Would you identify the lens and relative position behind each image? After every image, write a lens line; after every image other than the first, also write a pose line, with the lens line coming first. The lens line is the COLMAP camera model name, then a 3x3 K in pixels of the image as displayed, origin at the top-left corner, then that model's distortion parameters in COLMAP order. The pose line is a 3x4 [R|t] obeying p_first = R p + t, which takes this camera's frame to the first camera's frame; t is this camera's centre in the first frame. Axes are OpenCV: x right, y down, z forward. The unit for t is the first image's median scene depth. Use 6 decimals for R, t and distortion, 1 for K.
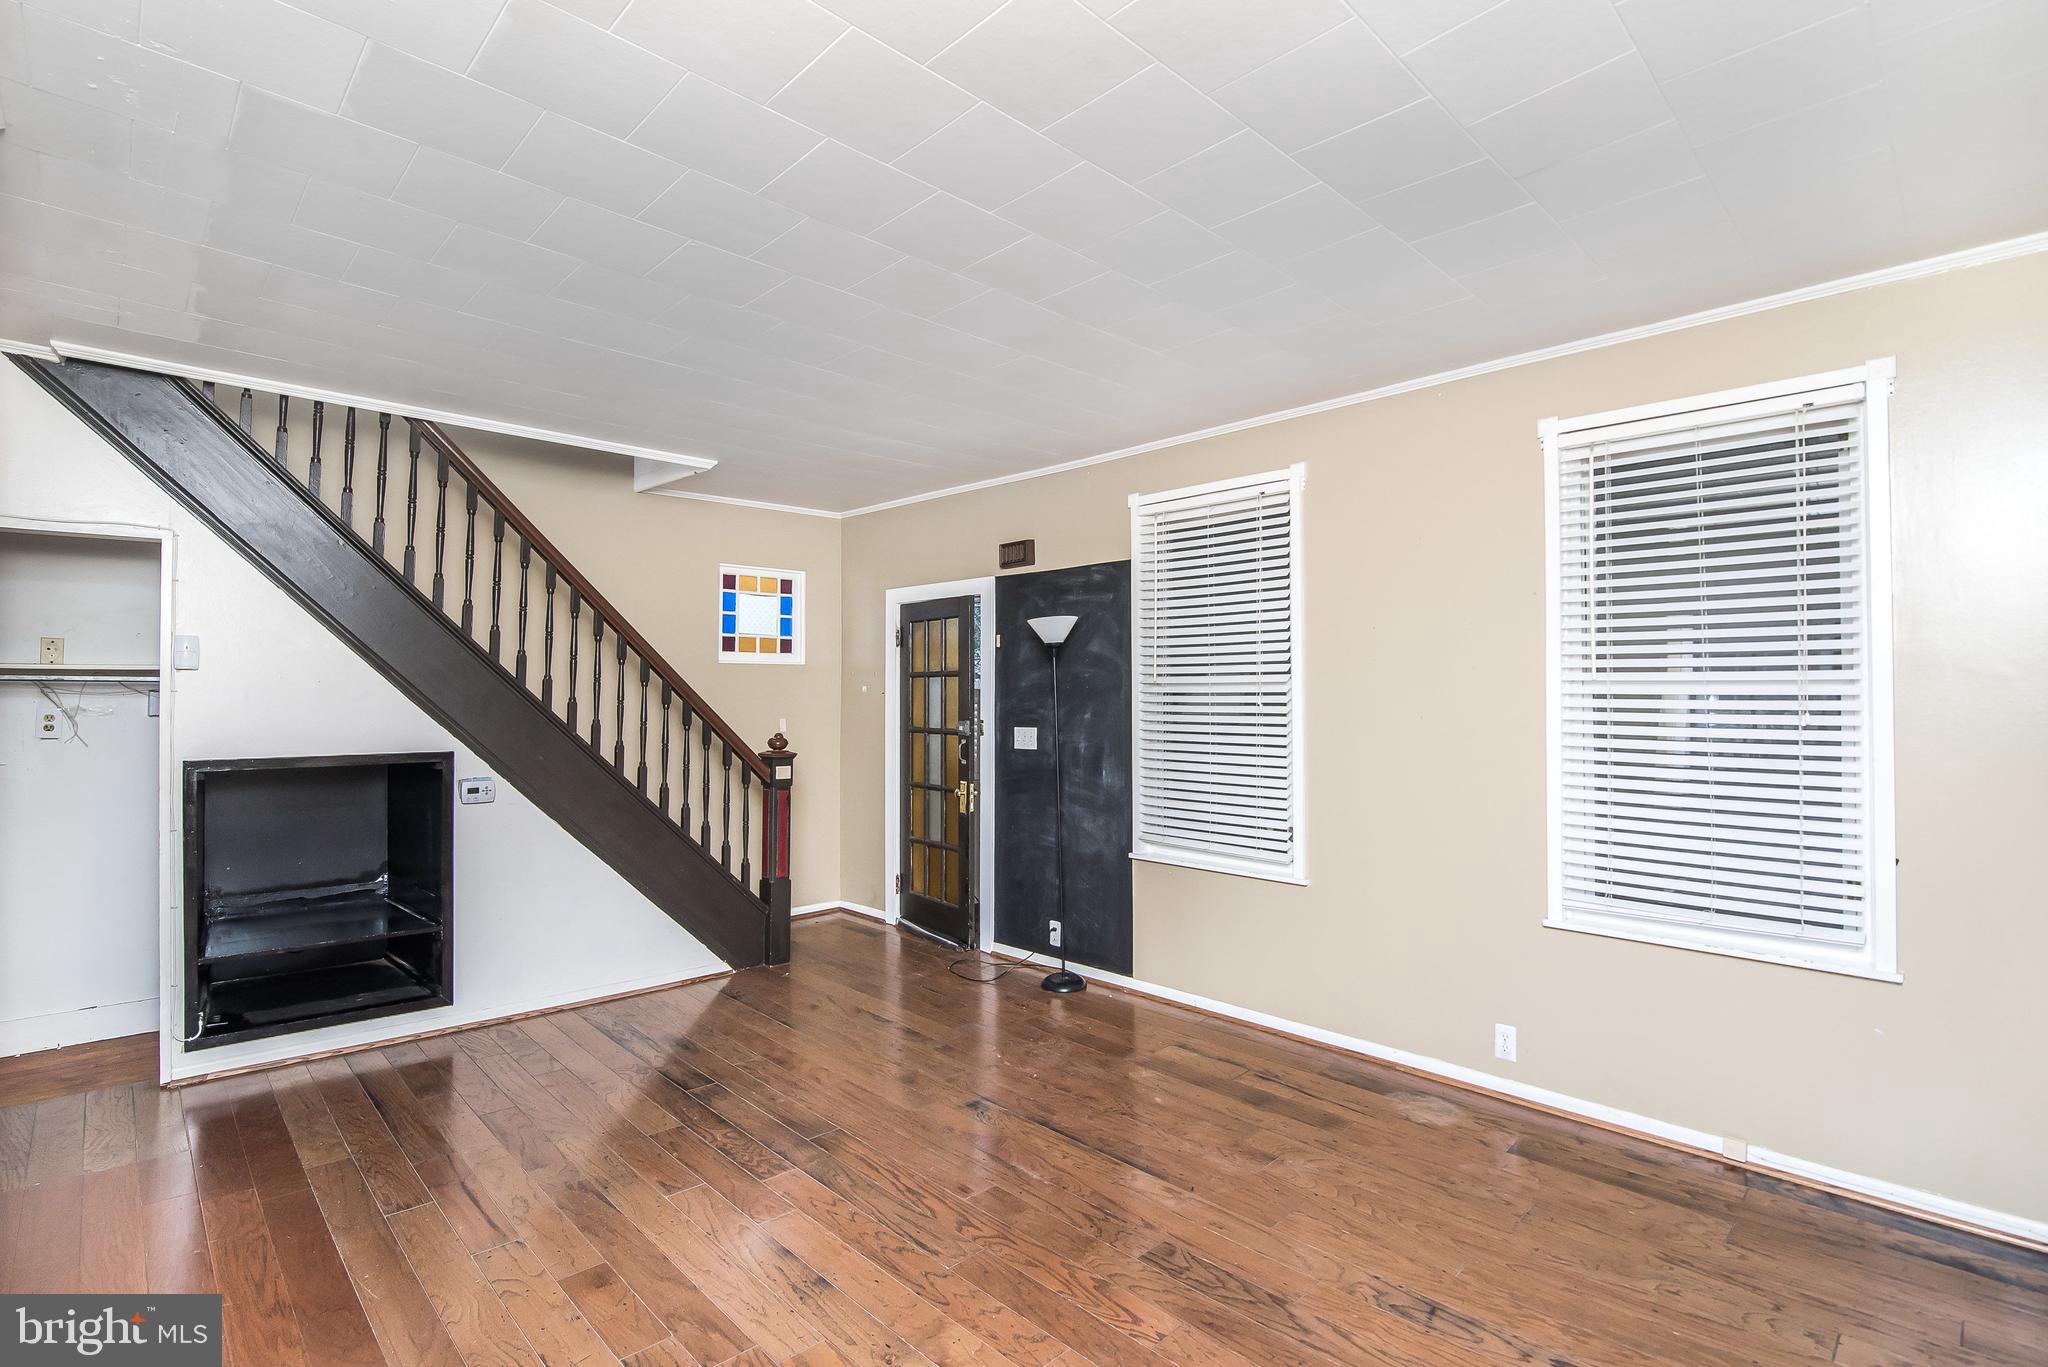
lens RADIAL K [[948.3, 0, 1022.4], [0, 948.3, 686.5], [0, 0, 1]] dist [-0.018551, 0.001911]
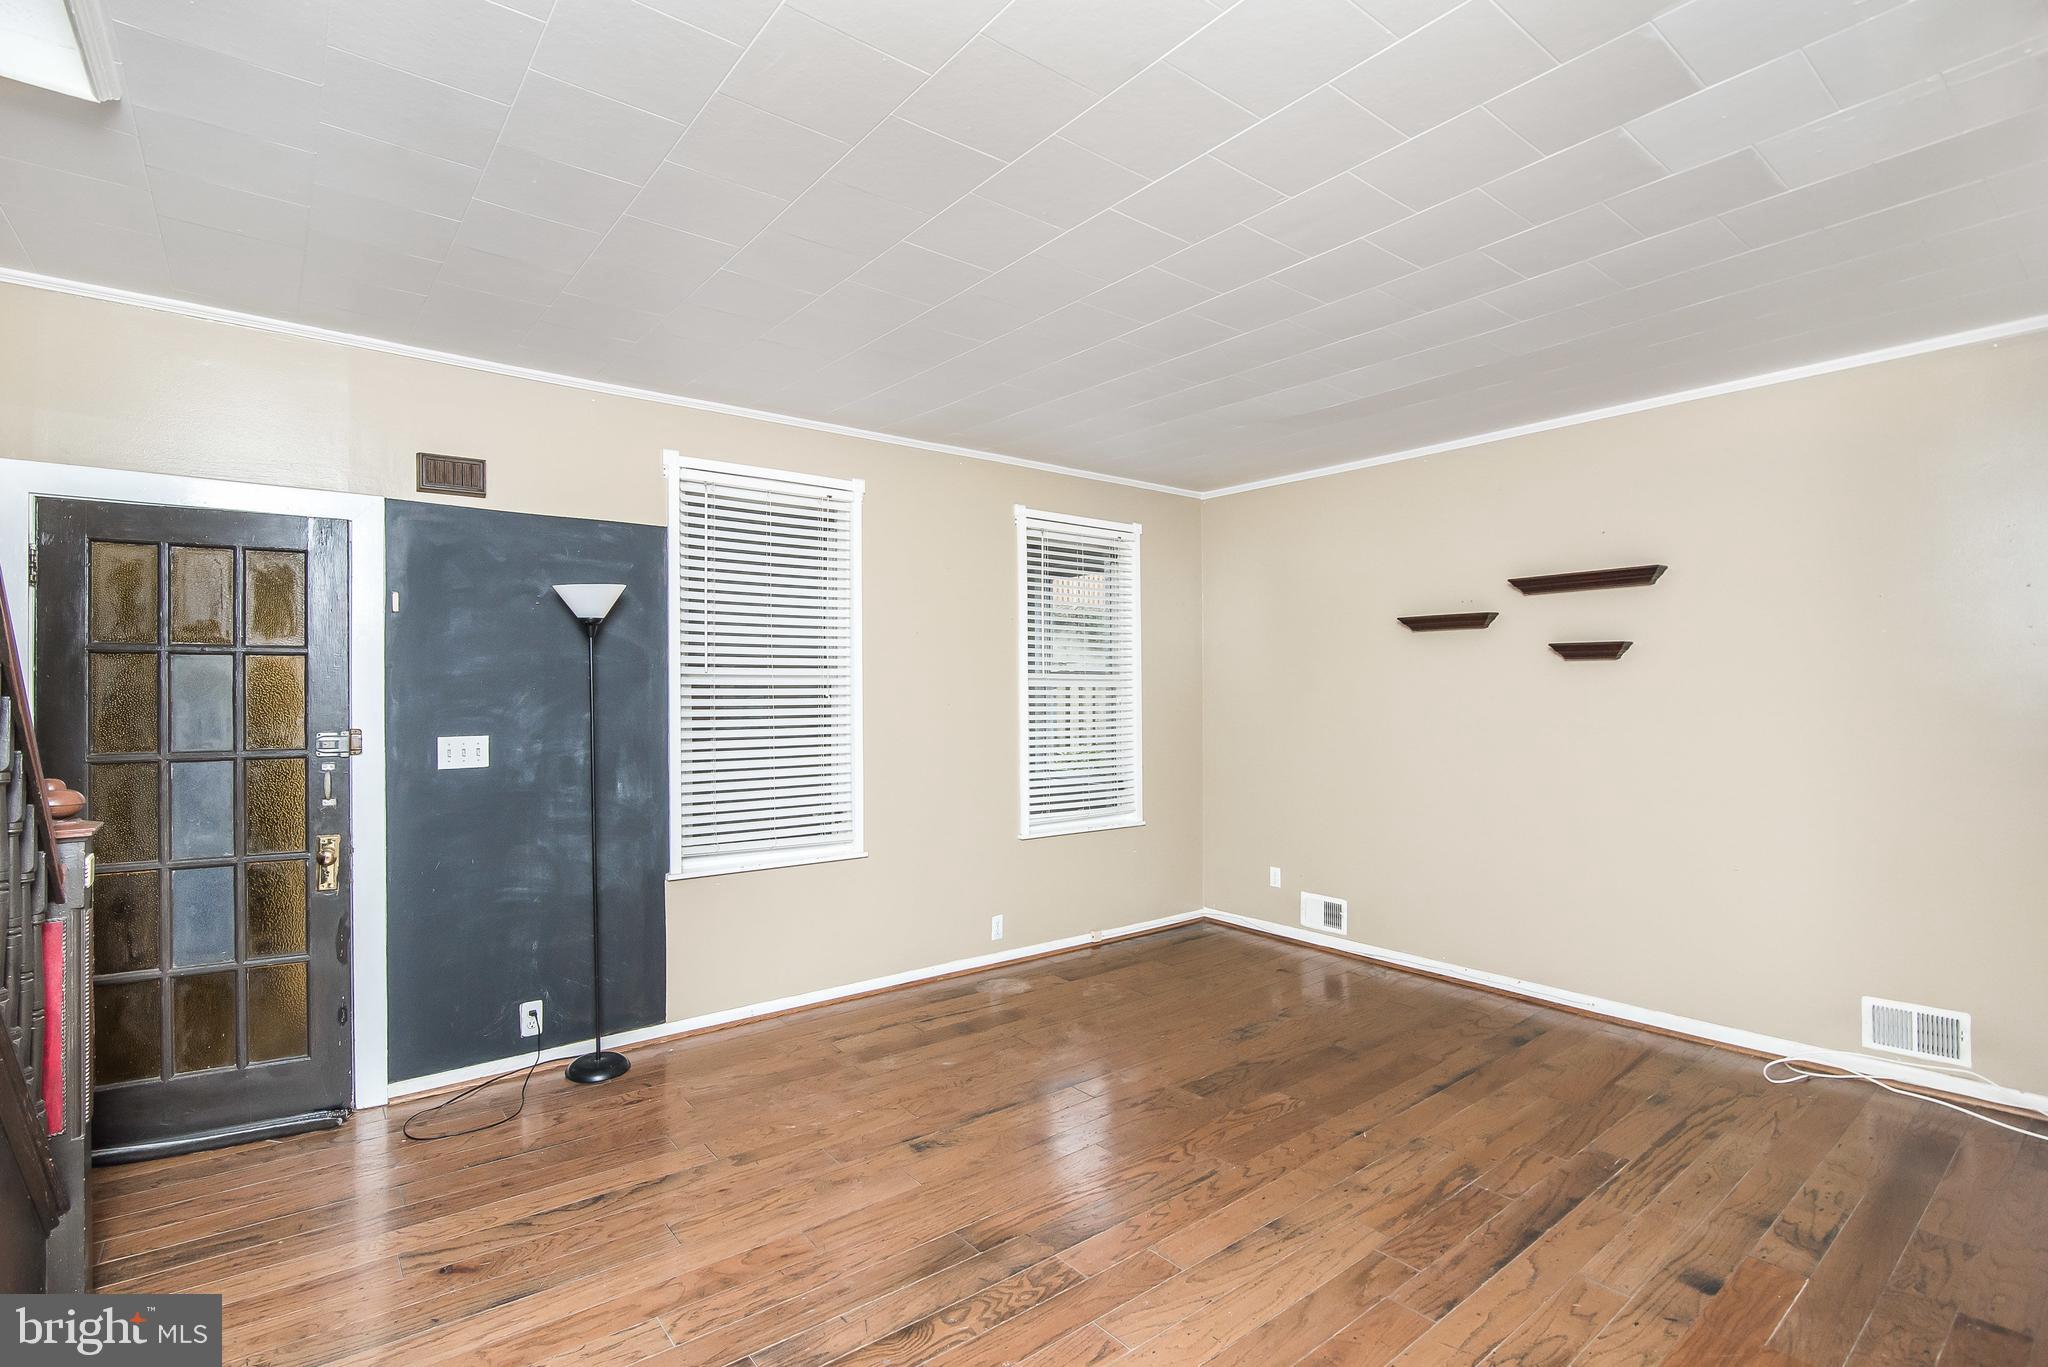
lens RADIAL K [[948.3, 0, 976.6], [0, 948.3, 694.2], [0, 0, 1]] dist [-0.018551, 0.001911]
pose [[0.127426, -0.000940, 0.991848, -0.767729], [-0.003994, 0.999991, 0.001461, 0.014060], [-0.991840, -0.004148, 0.127421, 0.696846]]
